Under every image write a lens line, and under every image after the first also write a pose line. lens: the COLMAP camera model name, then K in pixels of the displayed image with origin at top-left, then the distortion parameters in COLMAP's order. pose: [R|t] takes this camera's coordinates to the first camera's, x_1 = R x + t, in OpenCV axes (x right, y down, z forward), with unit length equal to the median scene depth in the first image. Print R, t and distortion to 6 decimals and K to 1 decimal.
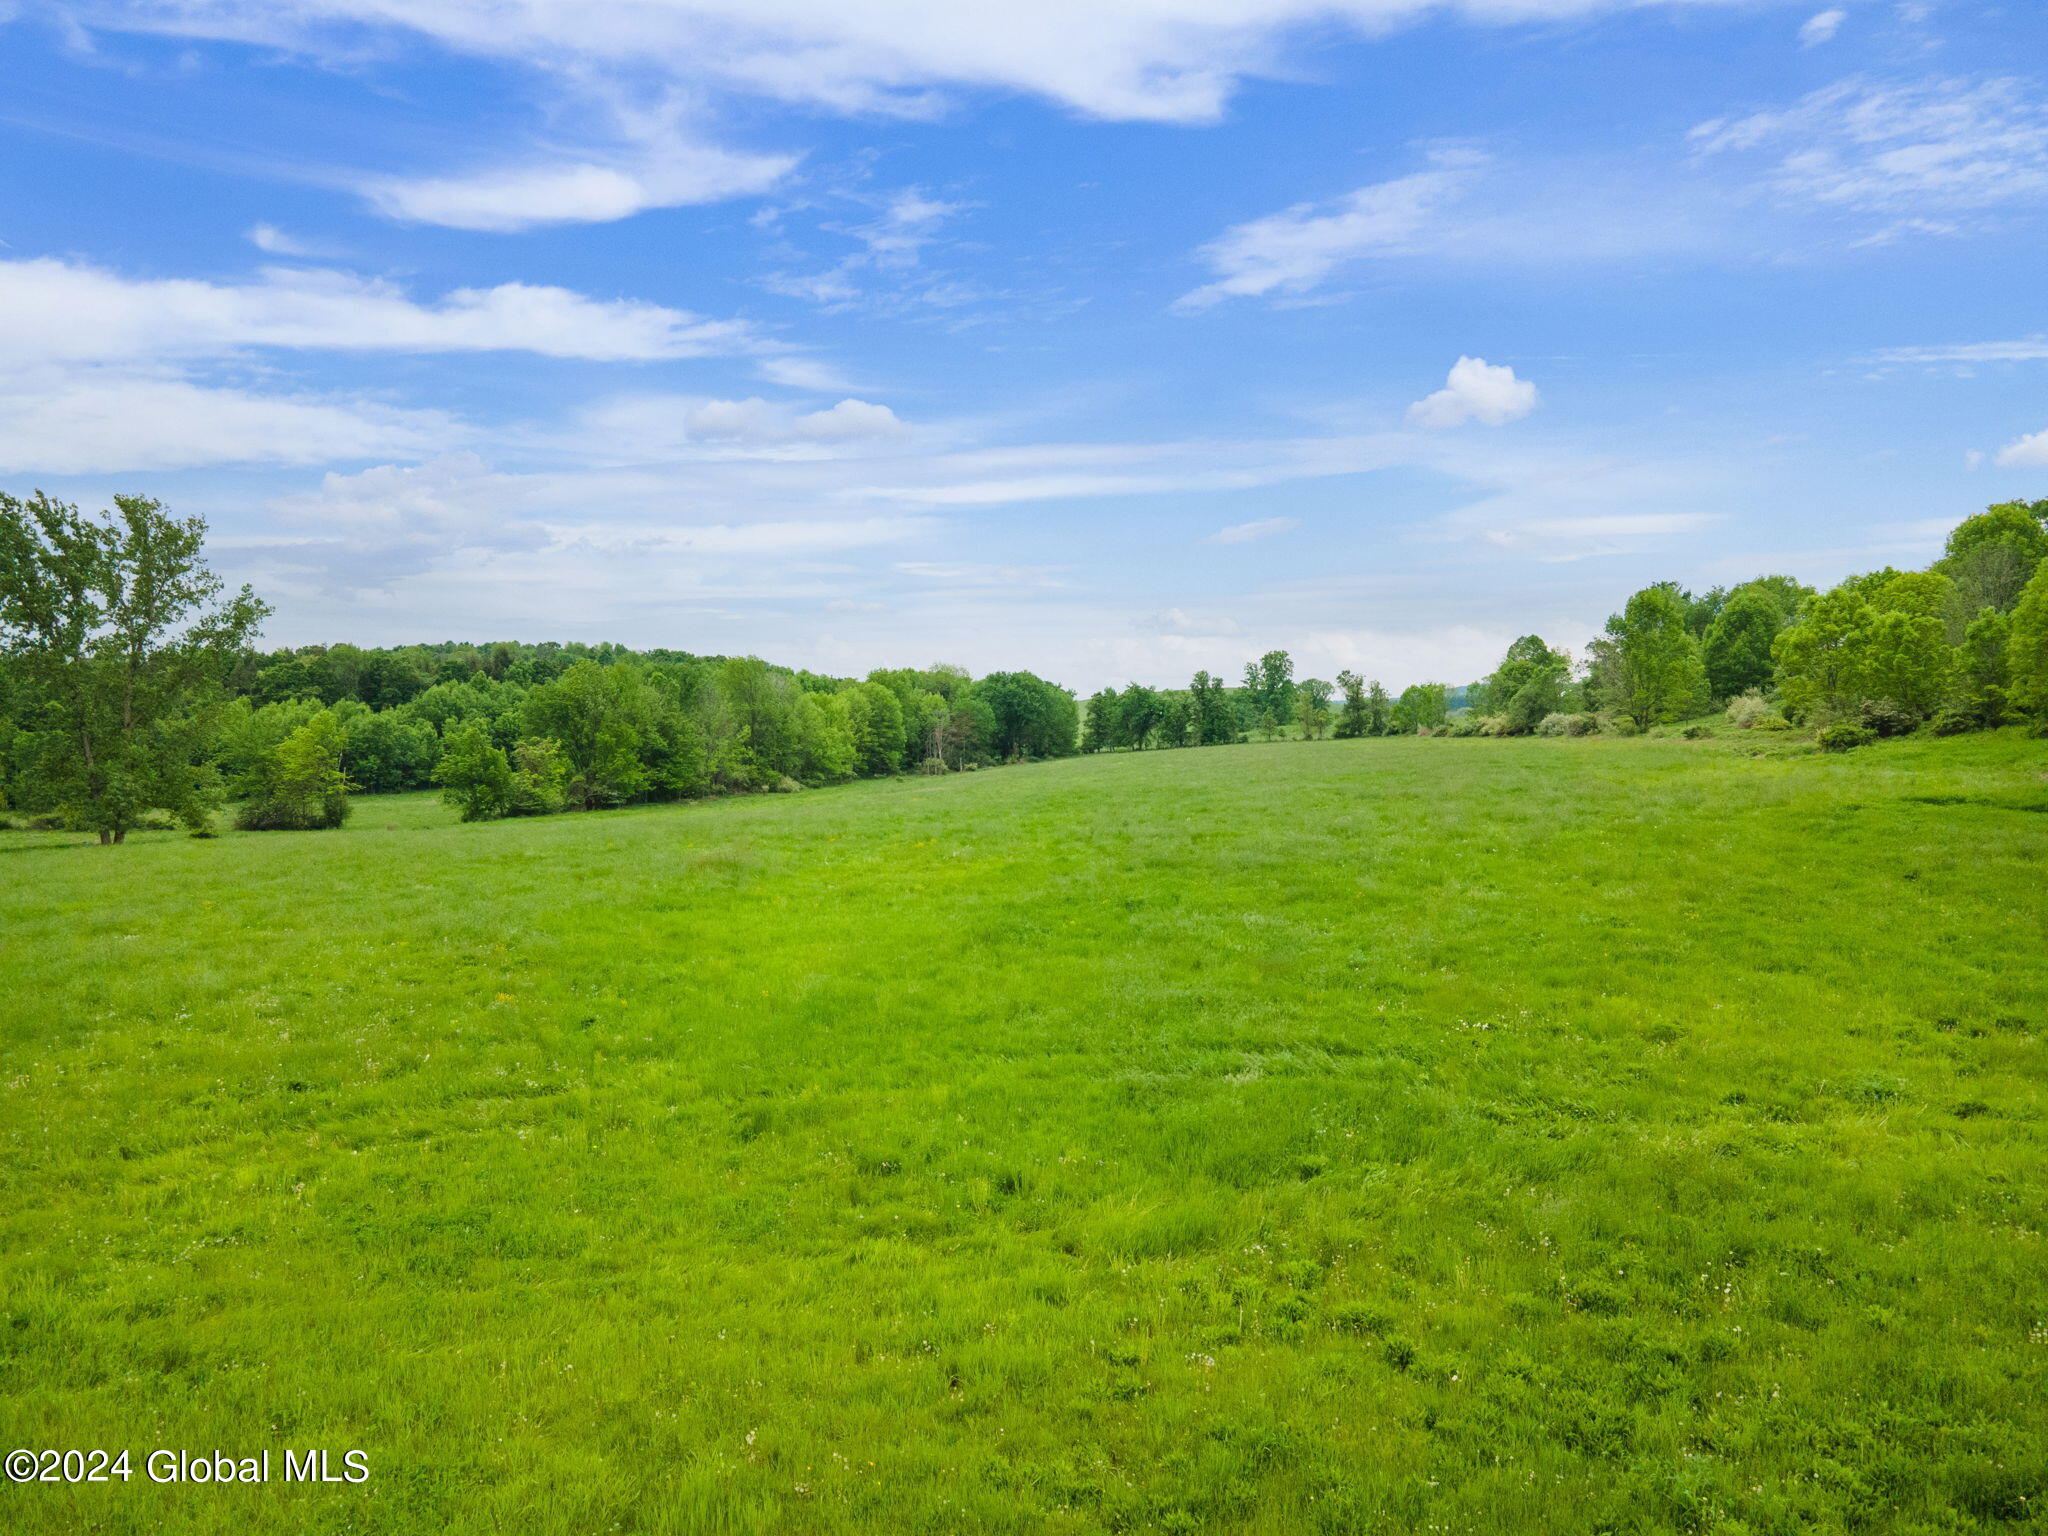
lens RADIAL K [[1504.4, 0, 1024.0], [0, 1504.4, 768.0], [0, 0, 1]] dist [0.047078, 0.000094]
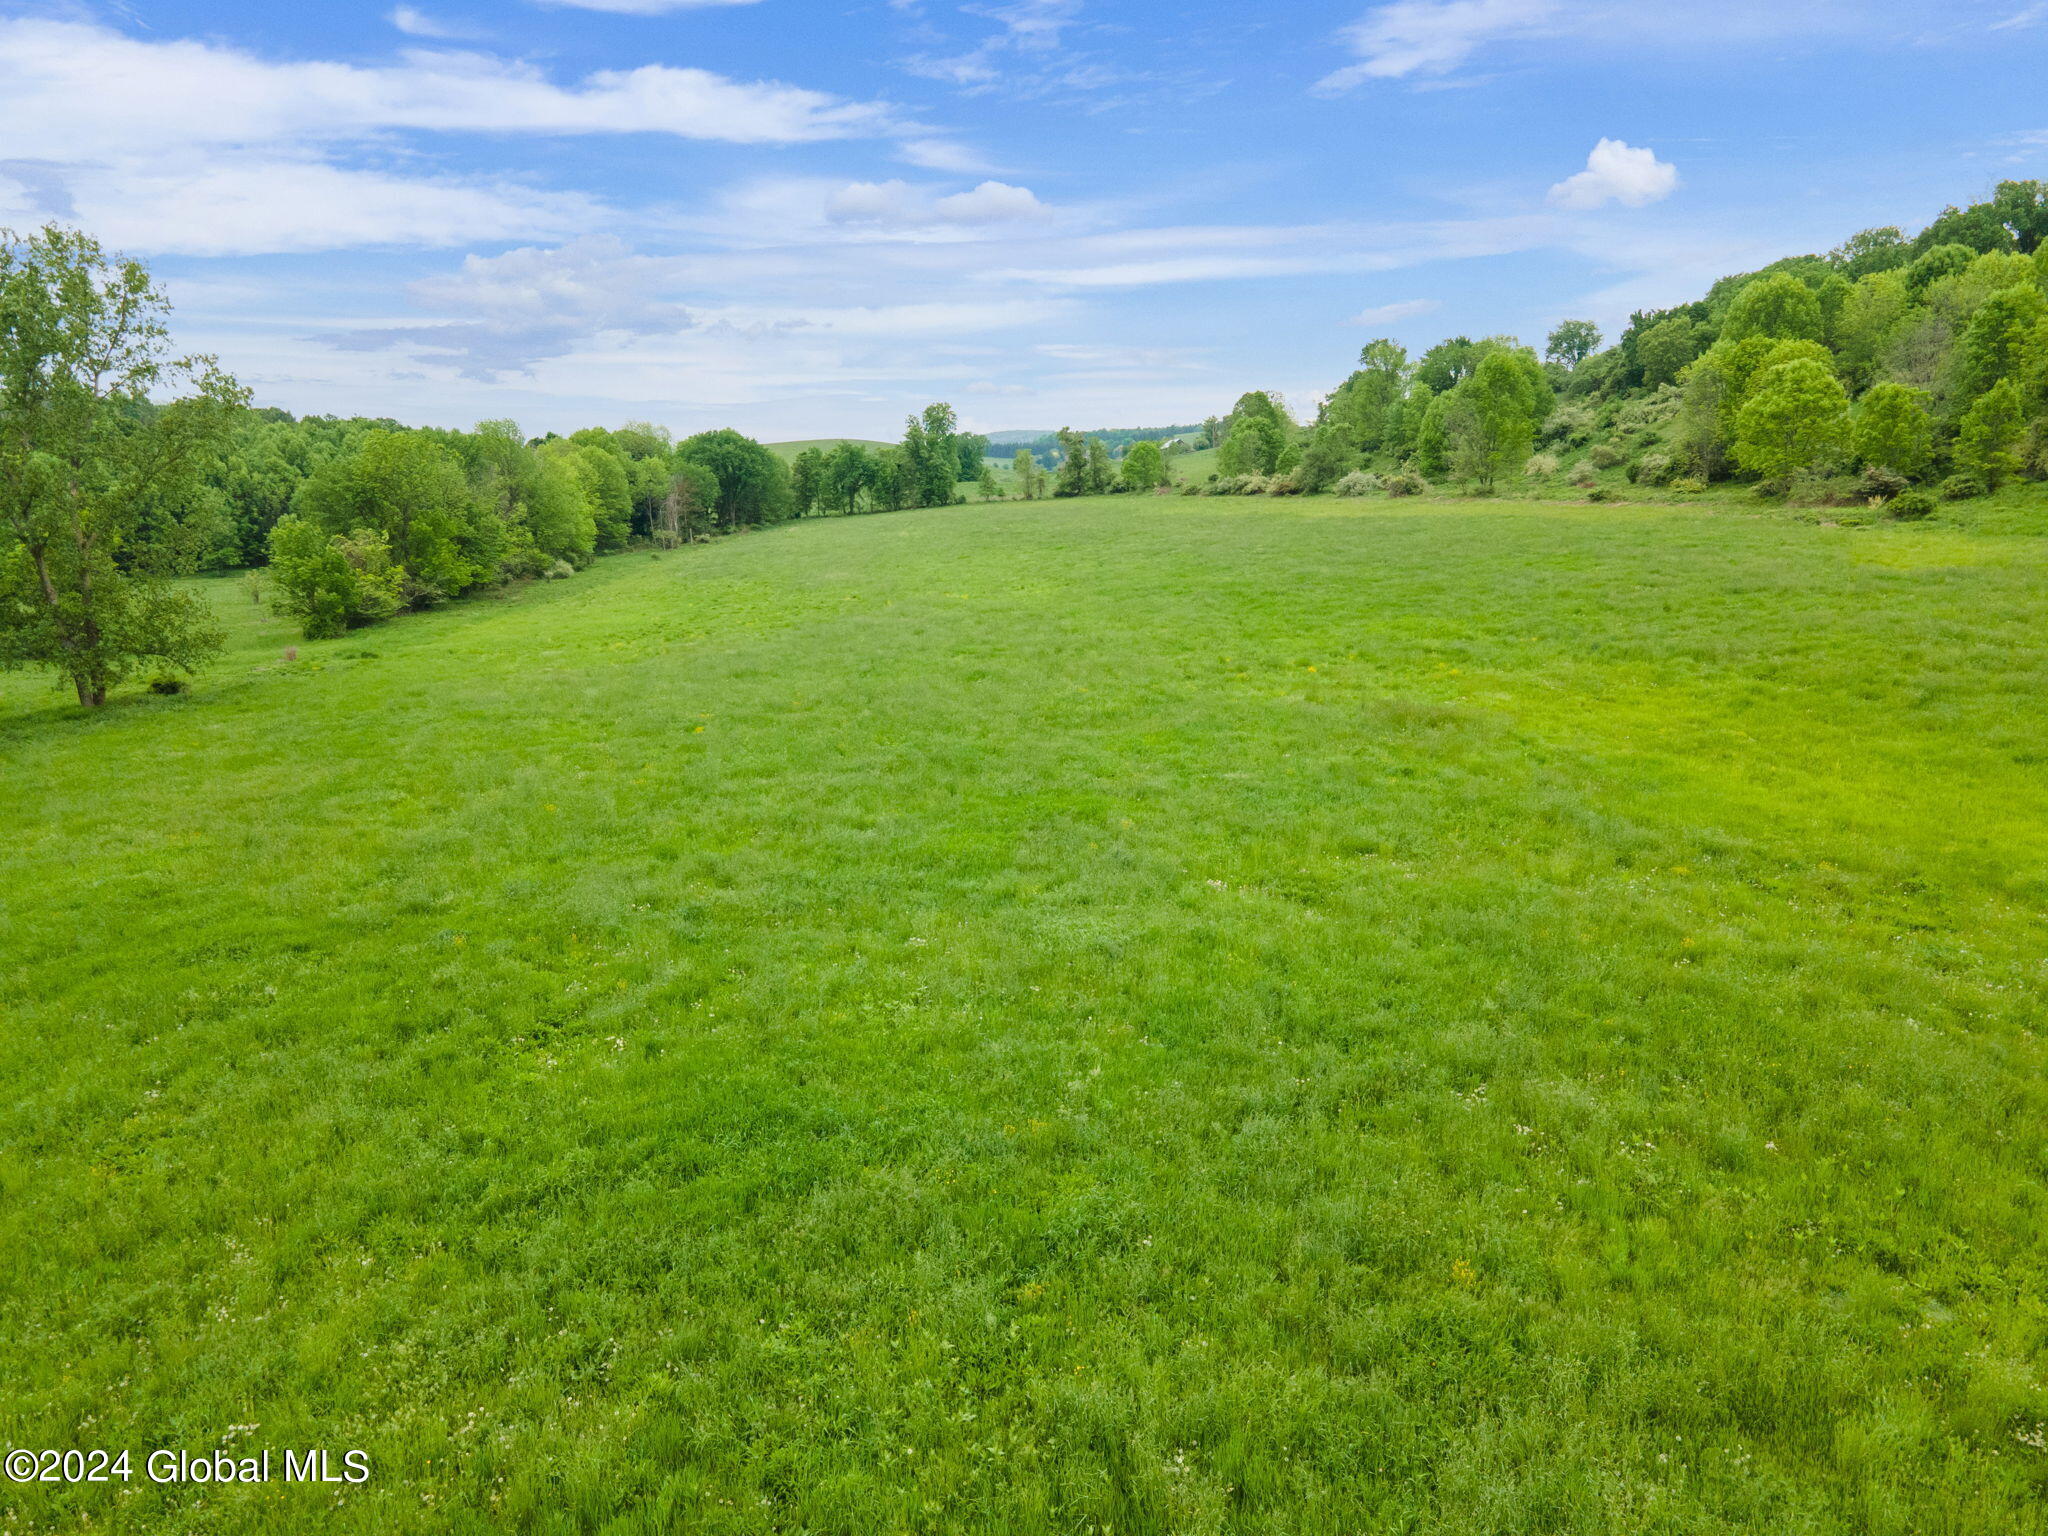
lens RADIAL K [[1559.3, 0, 1026.9], [0, 1559.3, 635.9], [0, 0, 1]] dist [0.225421, -0.001862]
pose [[0.950168, -0.051848, 0.307397, -0.149027], [0.027956, 0.996271, 0.081629, -0.014558], [-0.310483, -0.068968, 0.948074, 0.024905]]
